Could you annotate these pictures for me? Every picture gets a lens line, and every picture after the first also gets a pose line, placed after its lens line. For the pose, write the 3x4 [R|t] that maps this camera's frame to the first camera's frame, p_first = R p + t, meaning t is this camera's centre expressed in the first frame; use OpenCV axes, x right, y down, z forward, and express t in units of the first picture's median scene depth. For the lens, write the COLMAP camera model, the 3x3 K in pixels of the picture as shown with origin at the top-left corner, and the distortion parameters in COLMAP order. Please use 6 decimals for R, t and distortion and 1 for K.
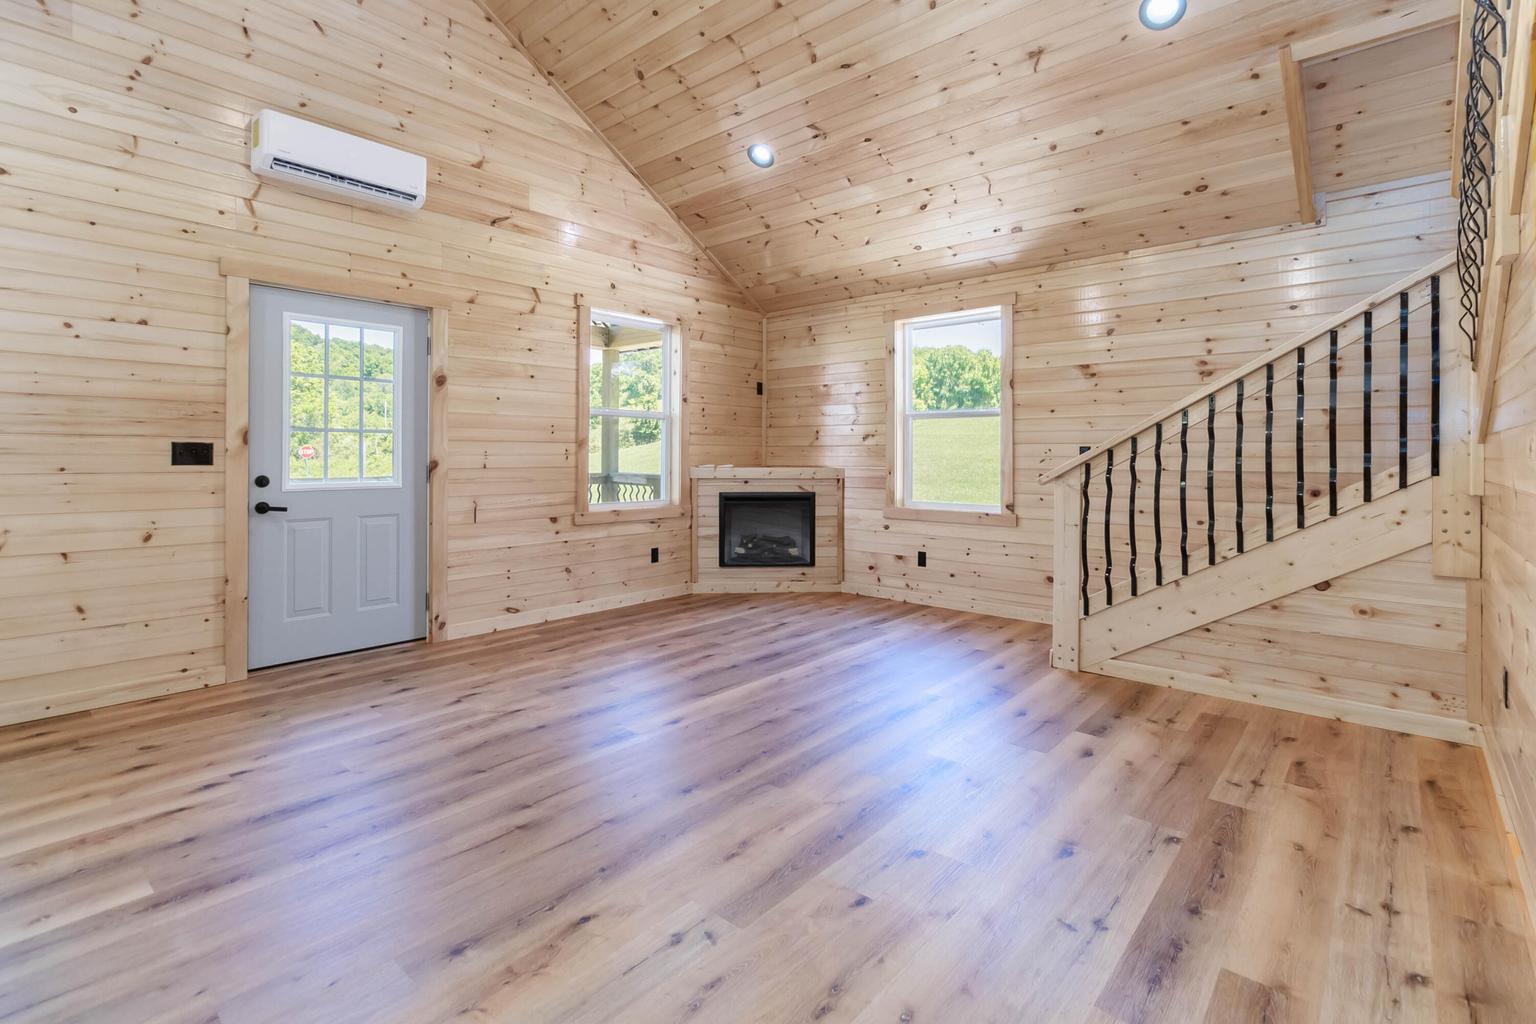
lens RADIAL K [[713.7, 0, 779.3], [0, 713.7, 452.6], [0, 0, 1]] dist [0.001923, 0.000621]
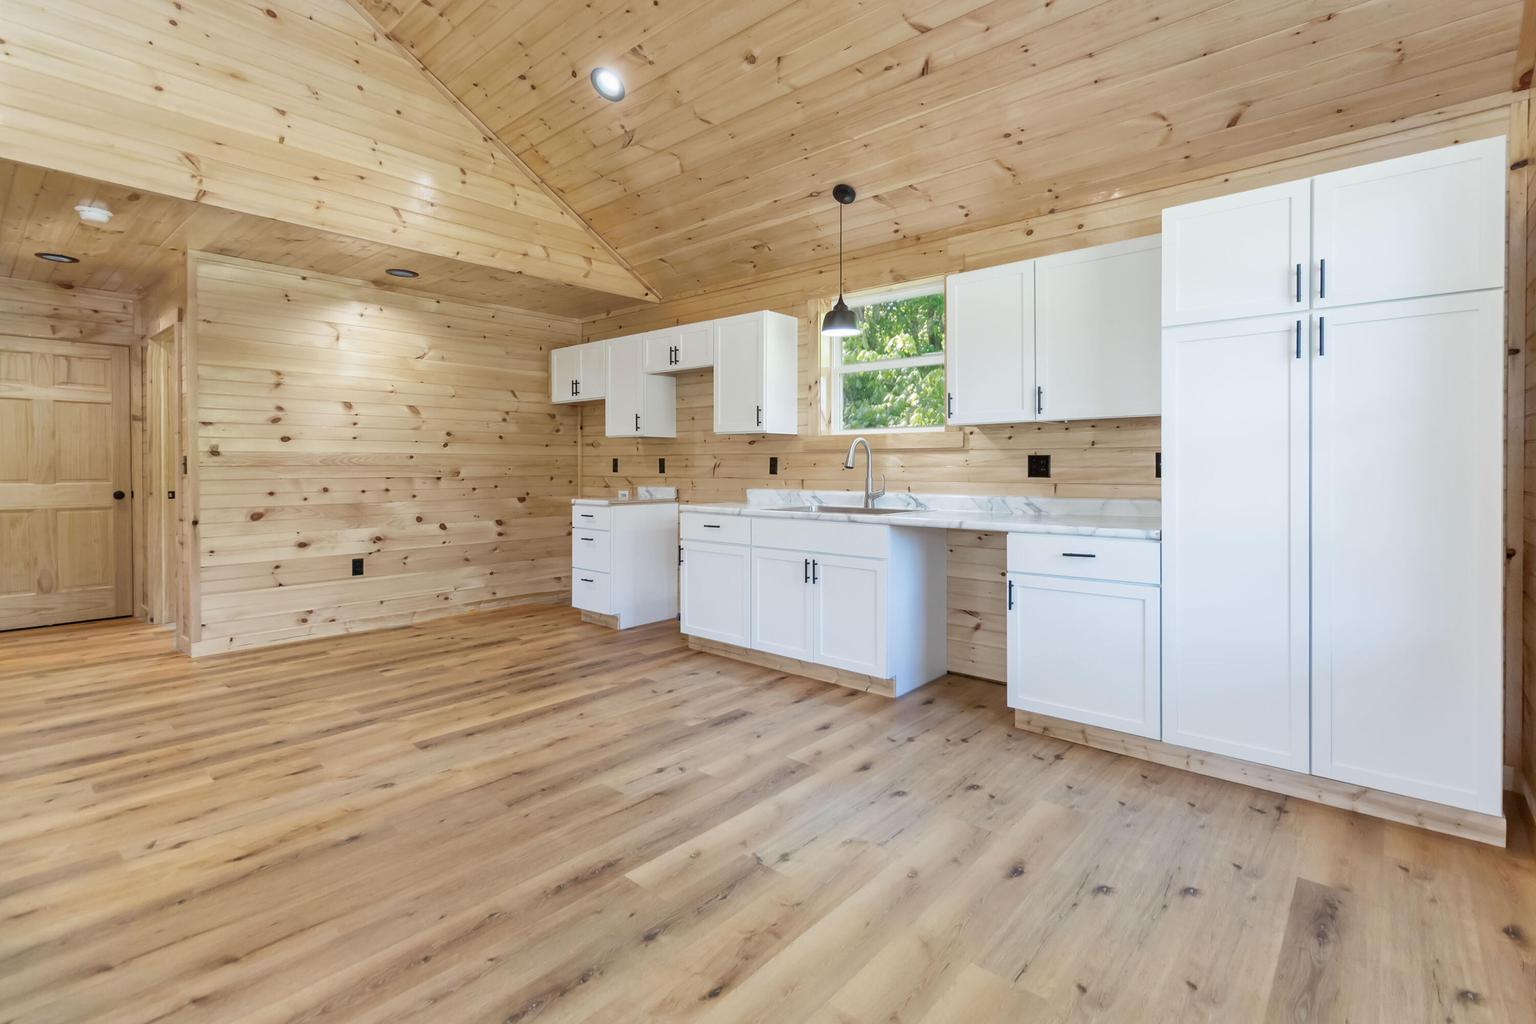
lens RADIAL K [[713.0, 0, 792.6], [0, 713.0, 473.0], [0, 0, 1]] dist [-0.001711, -0.000736]
pose [[-0.999980, -0.003114, -0.005459, -0.496315], [-0.003160, 0.999959, 0.008521, -0.000092], [0.005432, 0.008538, -0.999949, 0.915344]]
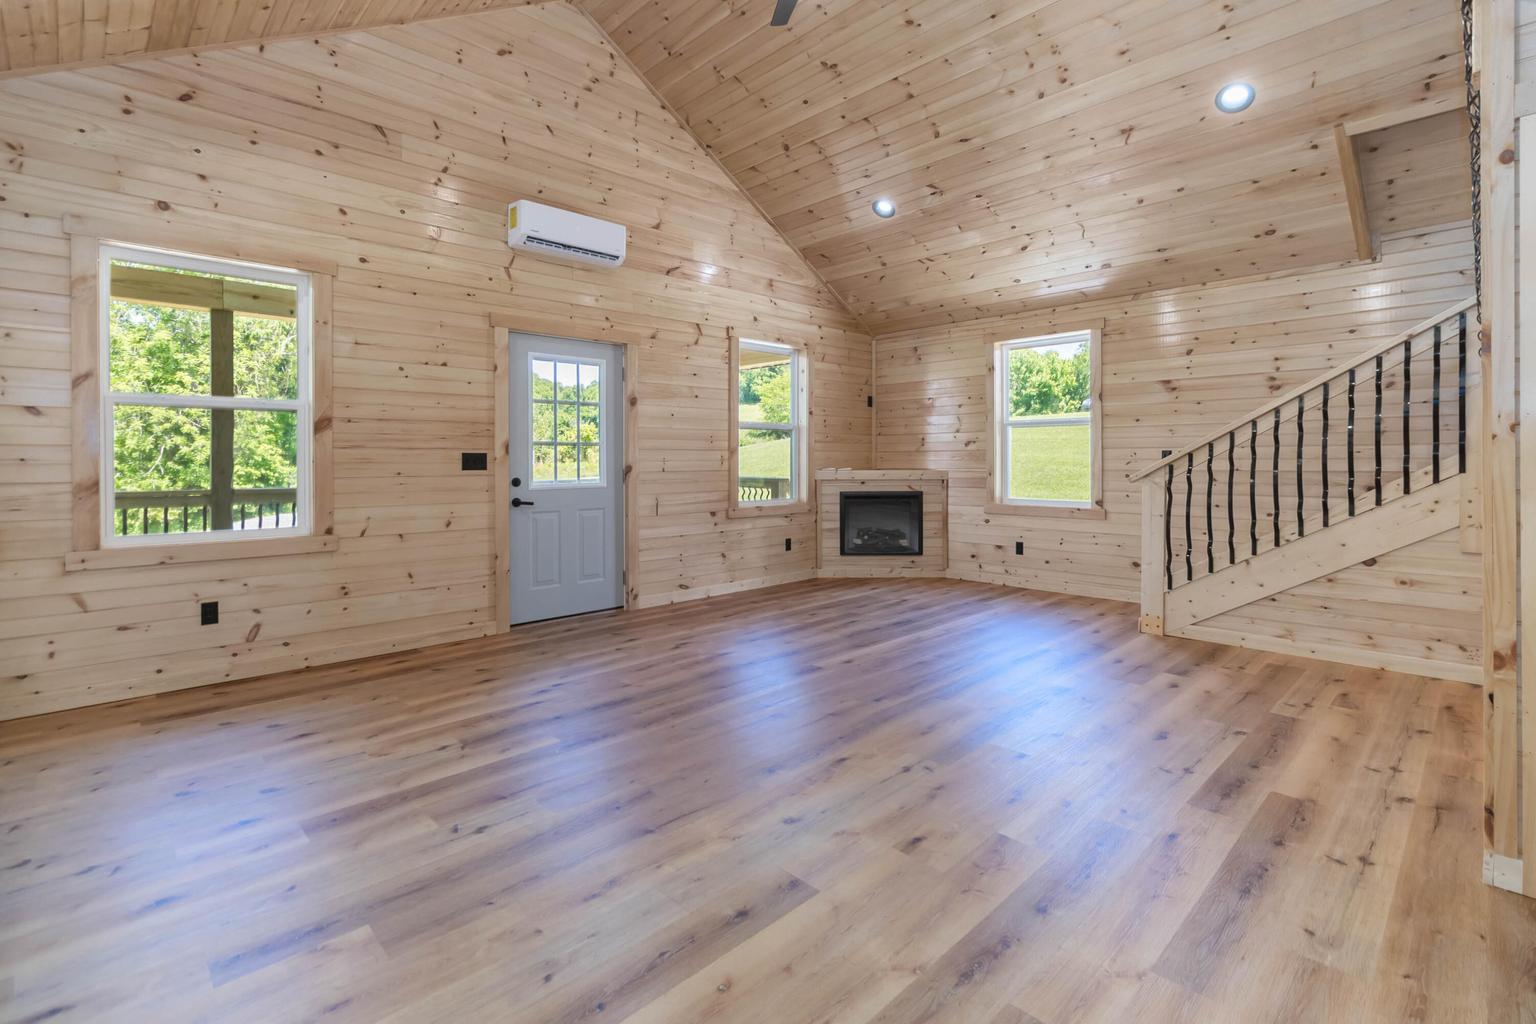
lens RADIAL K [[704.7, 0, 787.5], [0, 704.7, 464.7], [0, 0, 1]] dist [0.001718, 0.000644]
pose [[0.996916, -0.006025, -0.078241, -0.112435], [0.006921, 0.999913, 0.011188, -0.002734], [0.078167, -0.011695, 0.996872, -0.222614]]
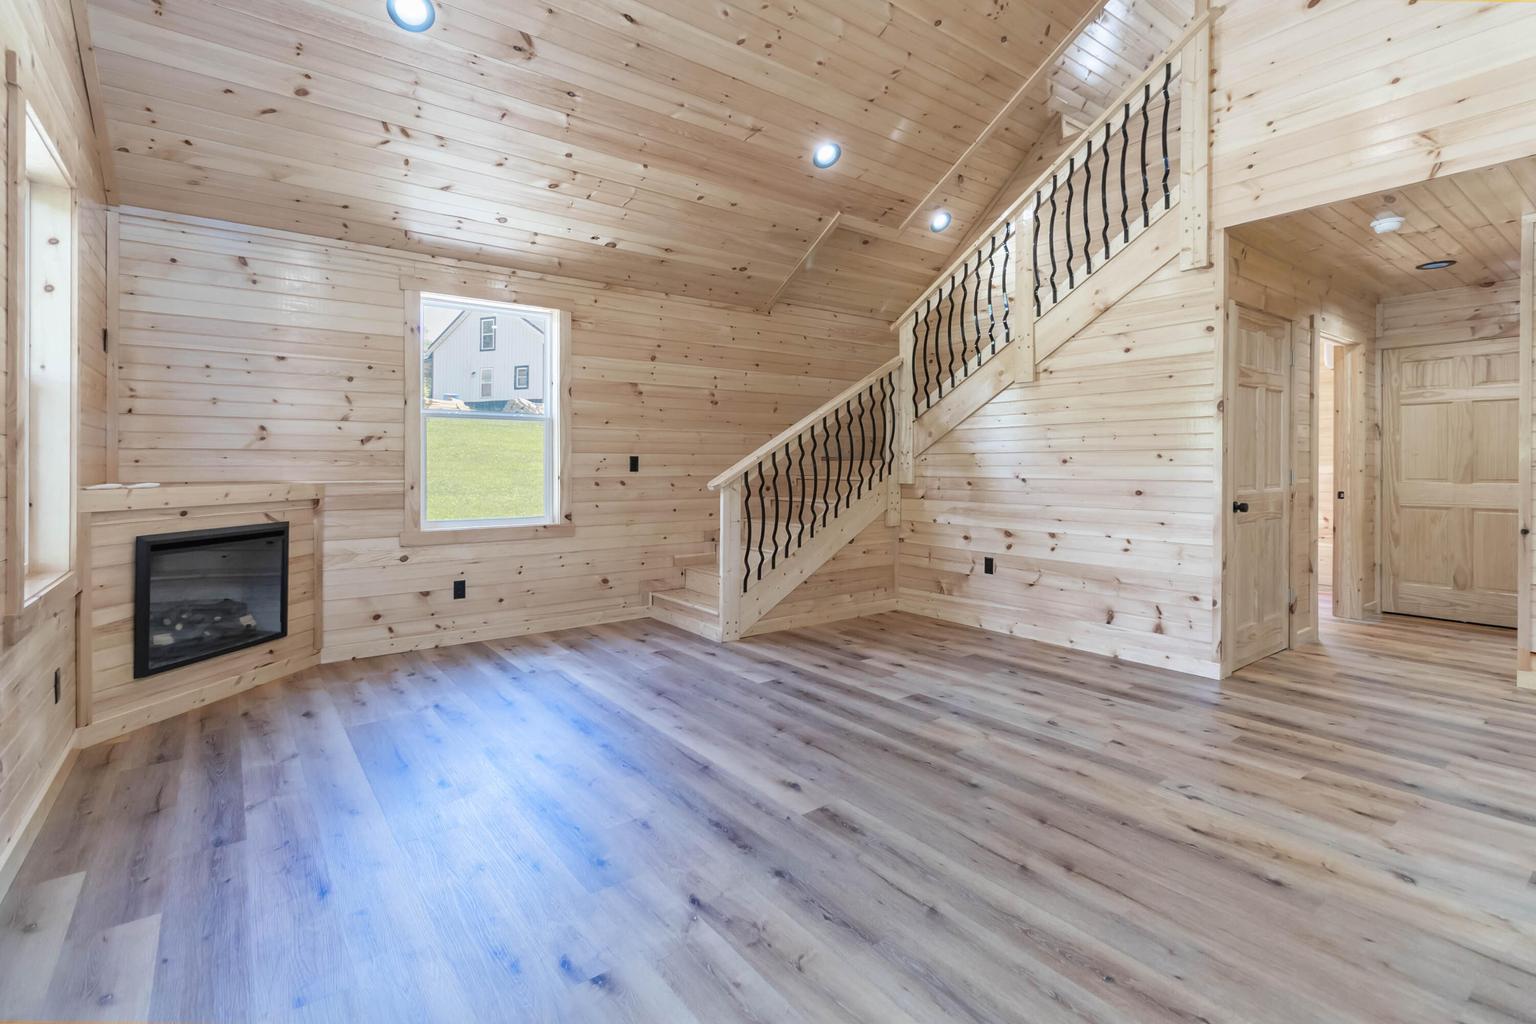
lens RADIAL K [[714.7, 0, 775.0], [0, 714.7, 469.9], [0, 0, 1]] dist [0.002124, -0.000075]
pose [[0.212139, -0.010597, 0.977182, -0.702485], [-0.003549, 0.999926, 0.011614, -0.000939], [-0.977233, -0.005932, 0.212086, 0.615664]]
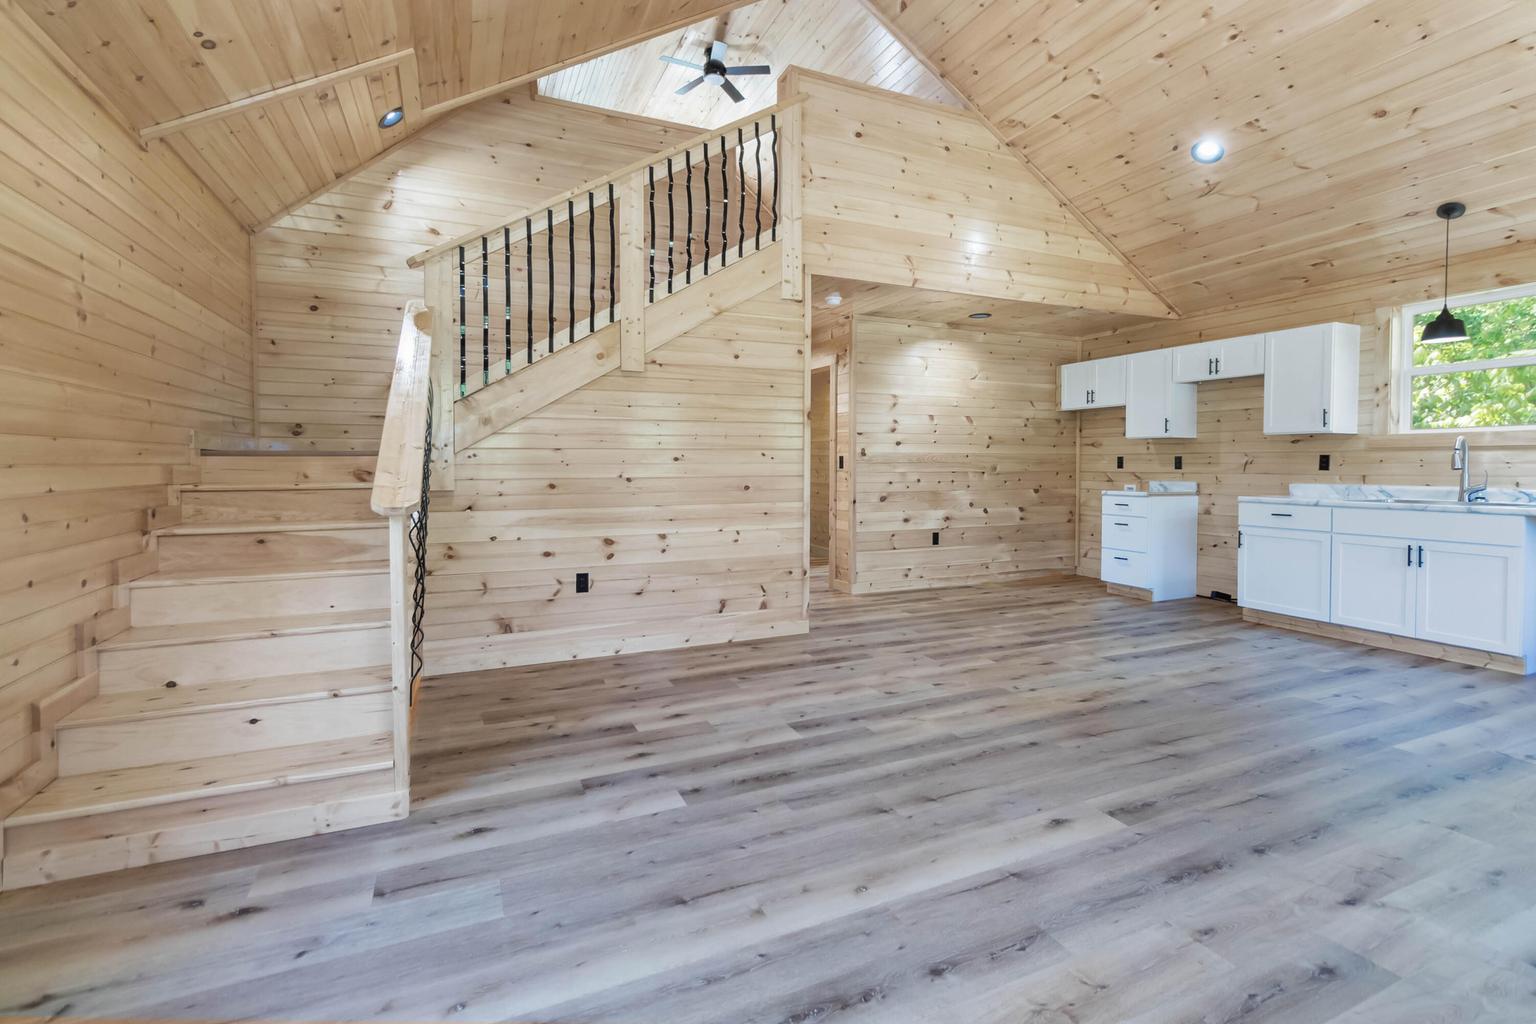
lens RADIAL K [[715.2, 0, 779.8], [0, 715.2, 481.6], [0, 0, 1]] dist [-0.000007, 0.000063]
pose [[-0.907048, -0.012942, 0.420827, -0.140354], [-0.002915, 0.999697, 0.024462, 0.003805], [-0.421016, 0.020961, -0.906811, 1.304205]]
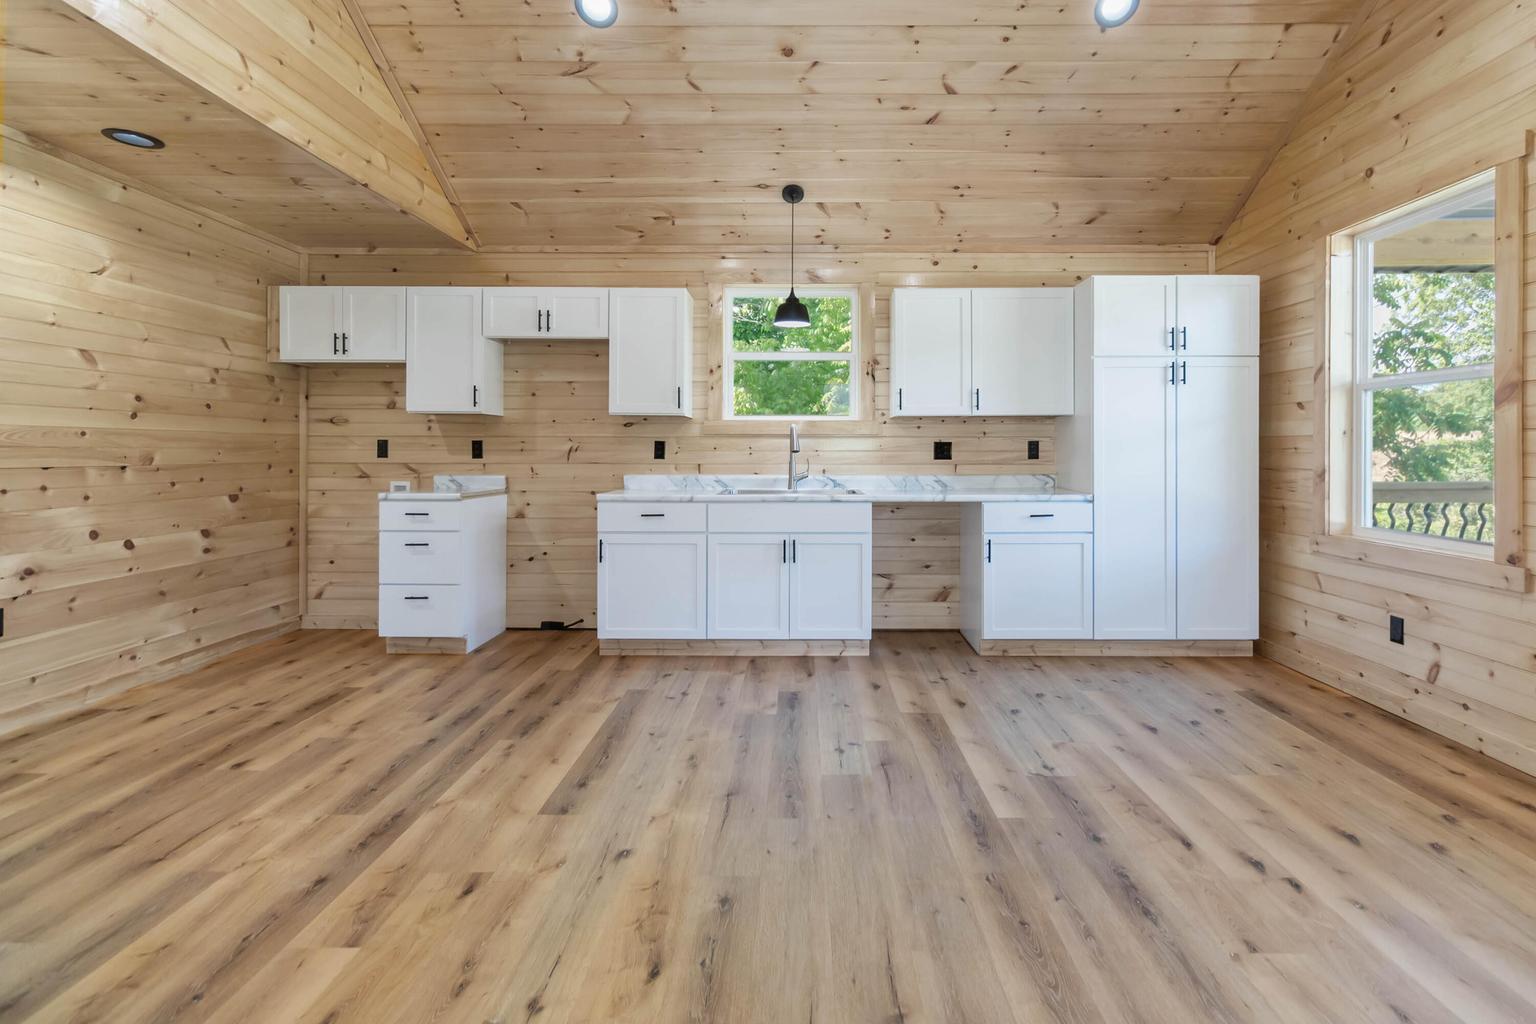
lens RADIAL K [[728.3, 0, 801.3], [0, 728.3, 452.5], [0, 0, 1]] dist [-0.000486, -0.000137]
pose [[-0.759456, -0.003995, -0.650546, 0.075261], [-0.003645, 0.999992, -0.001885, 0.003453], [0.650548, 0.000940, -0.759464, 0.756750]]
